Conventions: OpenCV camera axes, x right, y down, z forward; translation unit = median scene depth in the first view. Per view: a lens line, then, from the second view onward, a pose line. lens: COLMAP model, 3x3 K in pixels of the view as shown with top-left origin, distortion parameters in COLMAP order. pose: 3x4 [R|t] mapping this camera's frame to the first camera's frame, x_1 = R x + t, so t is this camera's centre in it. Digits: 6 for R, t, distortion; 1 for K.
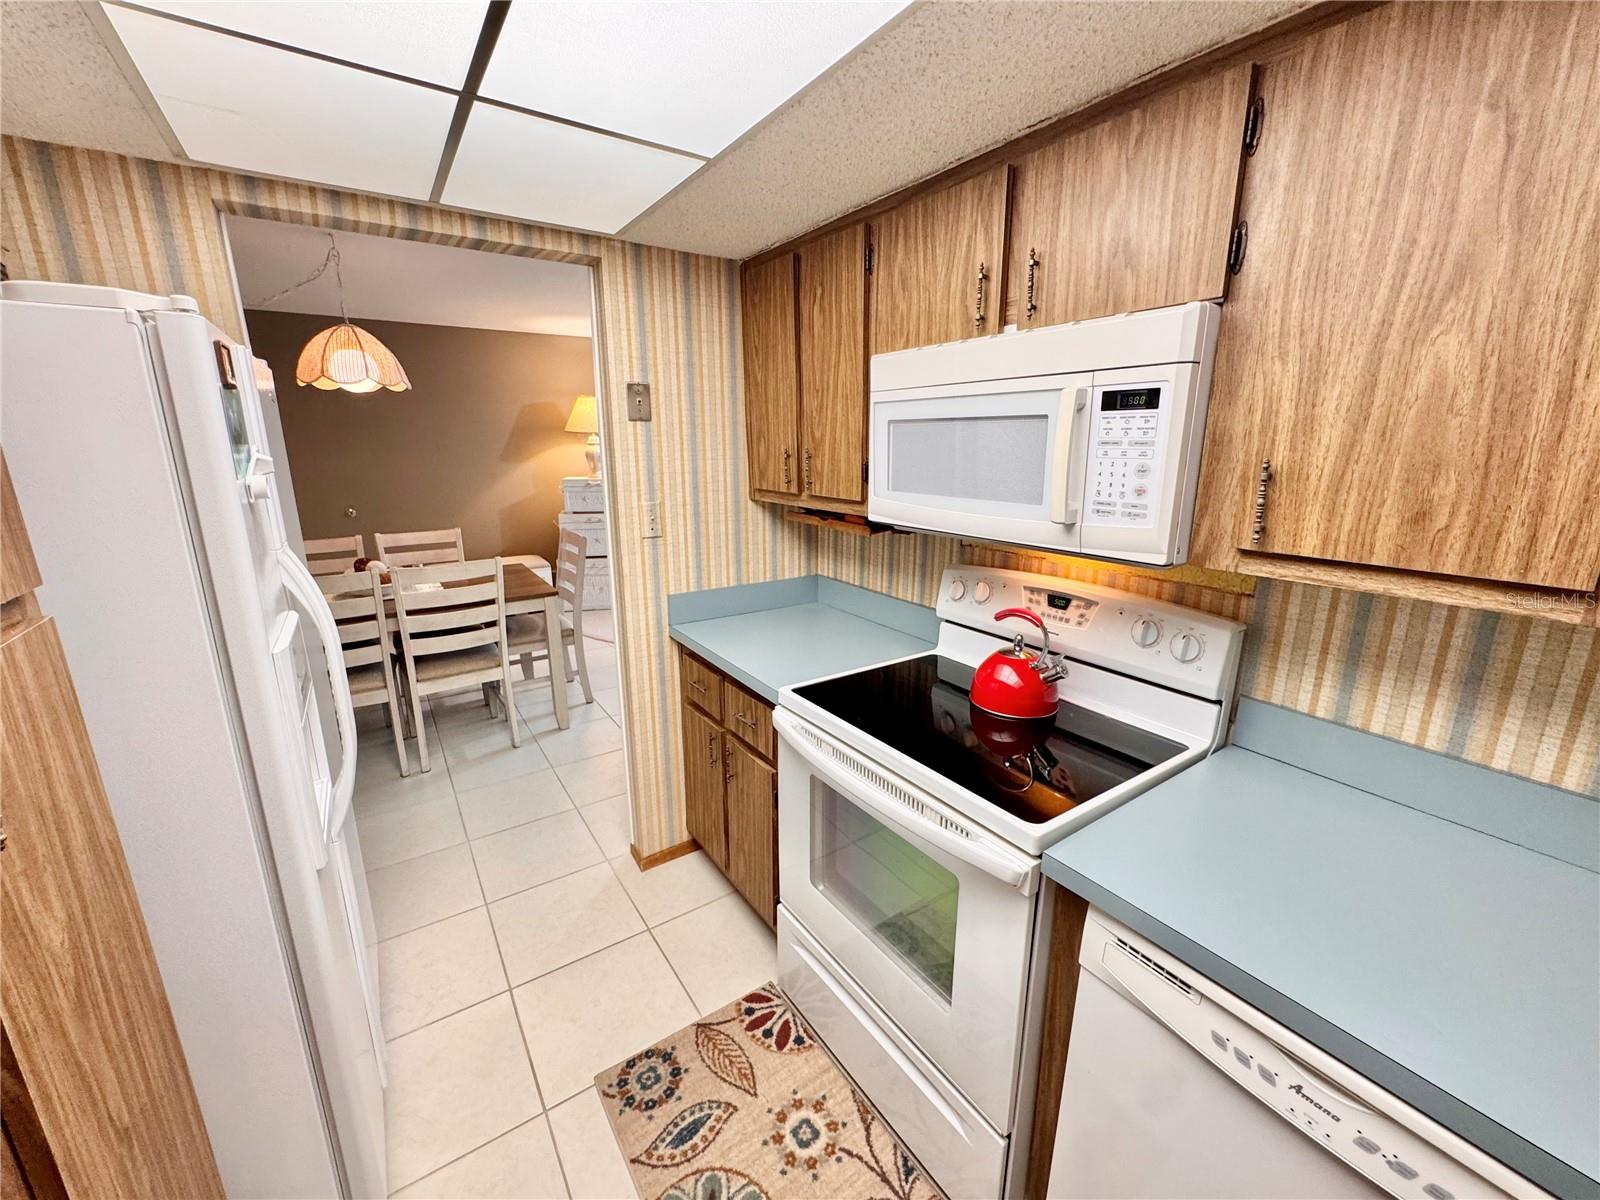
lens RADIAL K [[641.9, 0, 799.4], [0, 641.9, 599.9], [0, 0, 1]] dist [-0.004348, 0.001399]
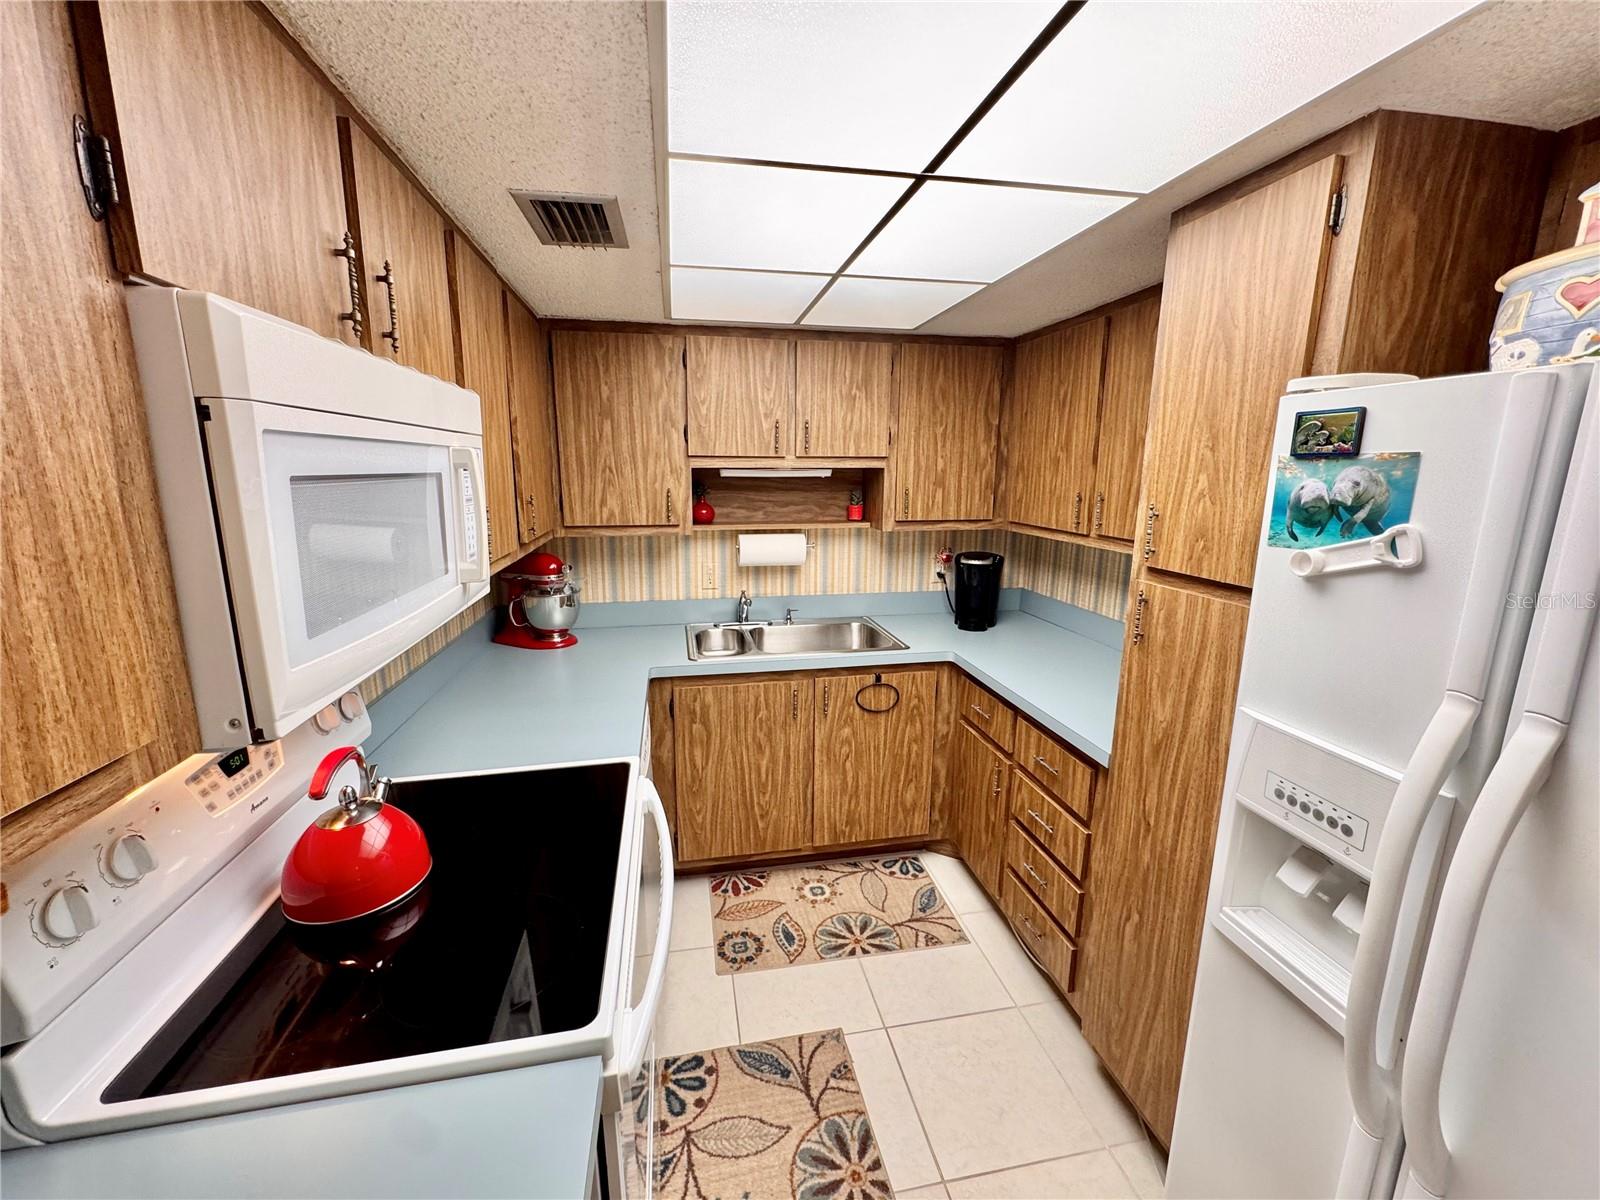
lens RADIAL K [[641.9, 0, 795.4], [0, 641.9, 603.6], [0, 0, 1]] dist [-0.004348, 0.001399]
pose [[-0.917777, -0.085409, 0.387803, -0.318781], [0.093281, 0.902898, 0.419612, -0.341543], [-0.385985, 0.421285, -0.820692, 1.222152]]
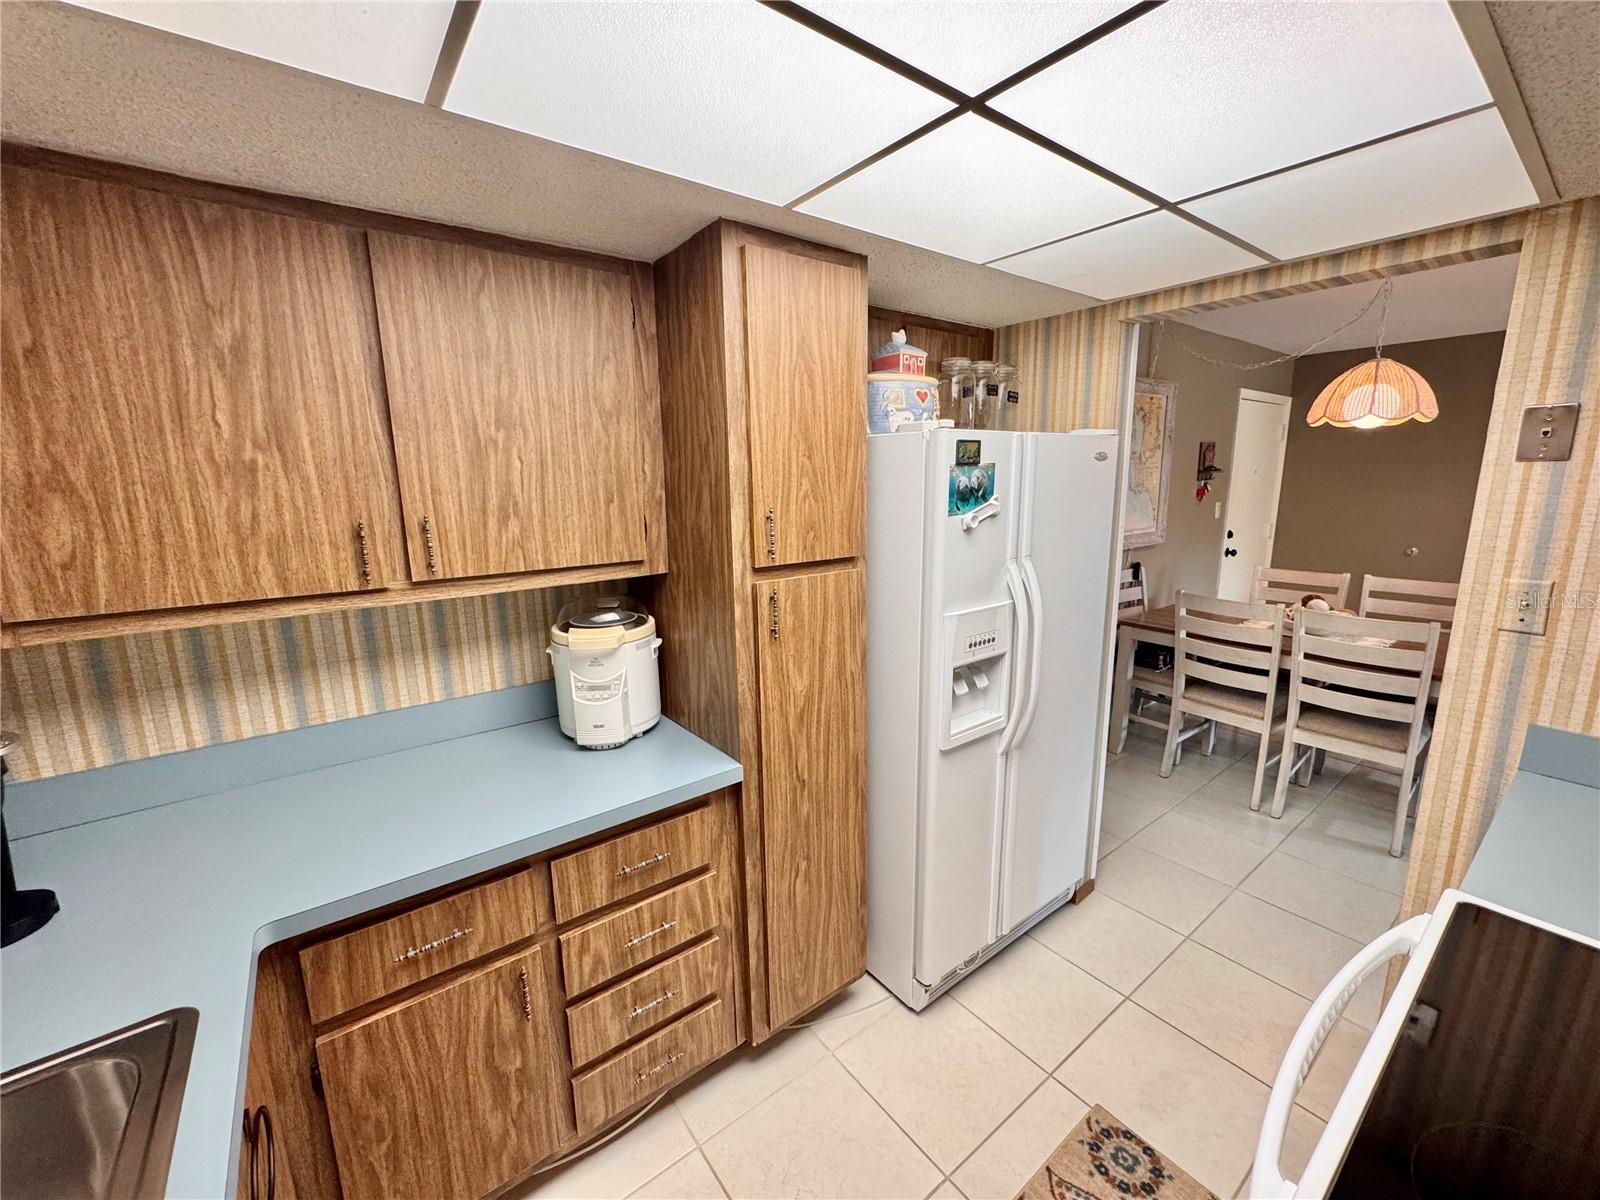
lens RADIAL K [[641.9, 0, 796.8], [0, 641.9, 599.1], [0, 0, 1]] dist [-0.004348, 0.001399]
pose [[0.054832, 0.189284, -0.980390, 0.503330], [-0.226171, 0.958702, 0.172447, -0.099412], [0.972543, 0.212281, 0.095378, 0.258919]]
